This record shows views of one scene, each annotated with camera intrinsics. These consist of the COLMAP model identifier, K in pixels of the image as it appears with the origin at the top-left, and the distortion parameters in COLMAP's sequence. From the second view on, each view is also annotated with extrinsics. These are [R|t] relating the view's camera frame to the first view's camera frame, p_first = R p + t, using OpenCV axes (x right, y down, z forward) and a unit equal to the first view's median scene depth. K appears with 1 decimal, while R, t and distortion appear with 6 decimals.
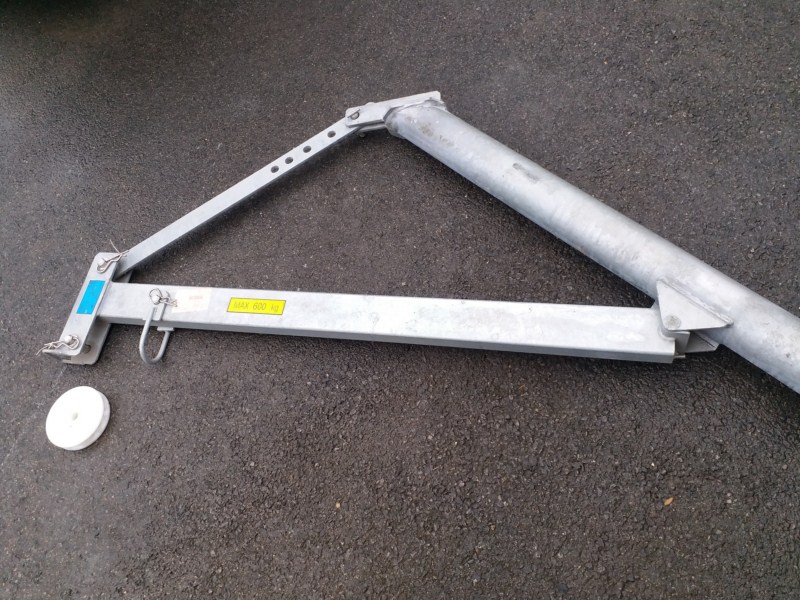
lens RADIAL K [[646.0, 0, 400.7], [0, 646.0, 298.6], [0, 0, 1]] dist [0.033304, -0.051138]
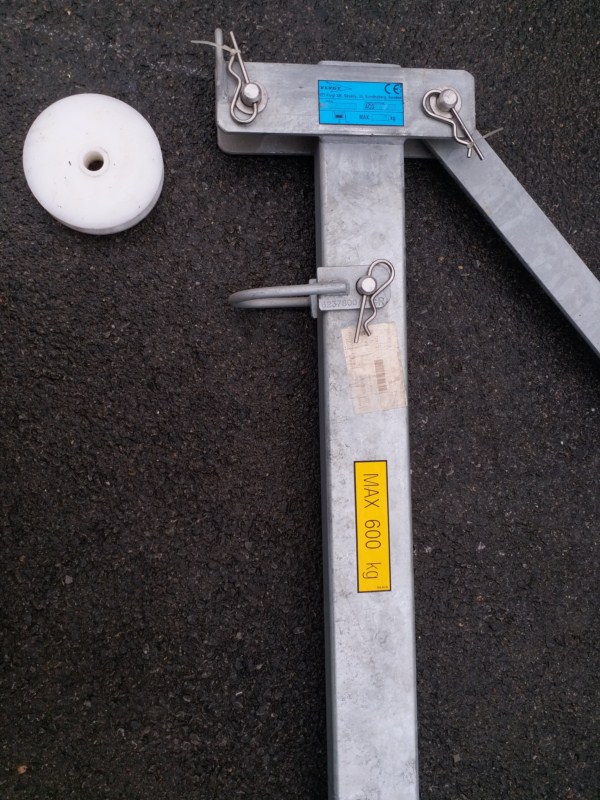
lens RADIAL K [[646.0, 0, 295.8], [0, 646.0, 396.9], [0, 0, 1]] dist [0.033304, -0.051138]
pose [[0.170696, 0.946972, 0.272225, -0.477670], [-0.933408, 0.066912, 0.352522, -0.116019], [0.315614, -0.314271, 0.895333, 0.617445]]
